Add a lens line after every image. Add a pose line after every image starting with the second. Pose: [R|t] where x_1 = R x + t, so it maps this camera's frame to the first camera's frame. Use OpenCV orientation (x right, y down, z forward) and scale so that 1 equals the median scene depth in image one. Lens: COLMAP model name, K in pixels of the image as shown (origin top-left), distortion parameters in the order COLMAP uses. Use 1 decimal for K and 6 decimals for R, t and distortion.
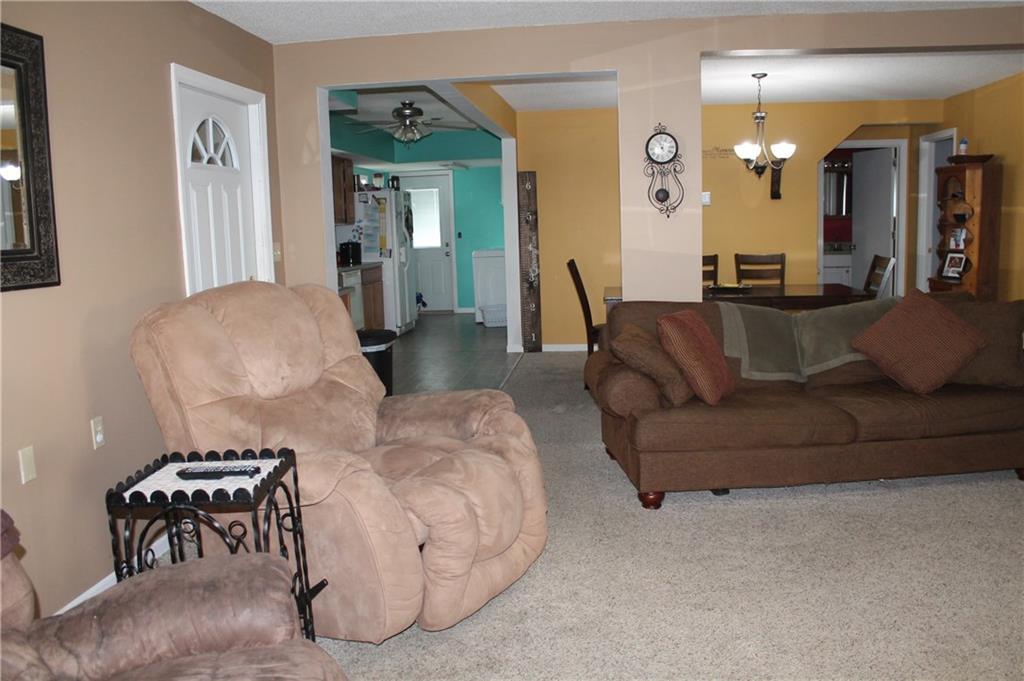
lens RADIAL K [[881.0, 0, 512.0], [0, 881.0, 340.5], [0, 0, 1]] dist [-0.167460, 0.156178]
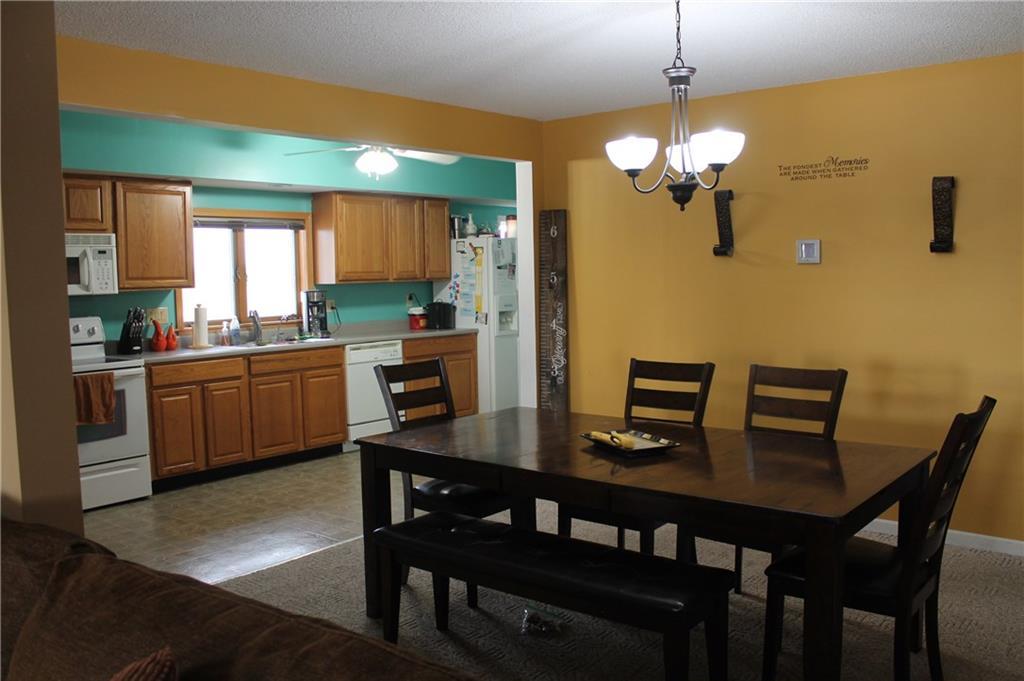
lens RADIAL K [[881.0, 0, 512.0], [0, 881.0, 340.5], [0, 0, 1]] dist [-0.167460, 0.156178]
pose [[0.842342, 0.056940, -0.535927, 0.346867], [-0.082052, 0.996360, -0.023106, -0.075844], [0.532660, 0.063437, 0.843948, 0.425169]]
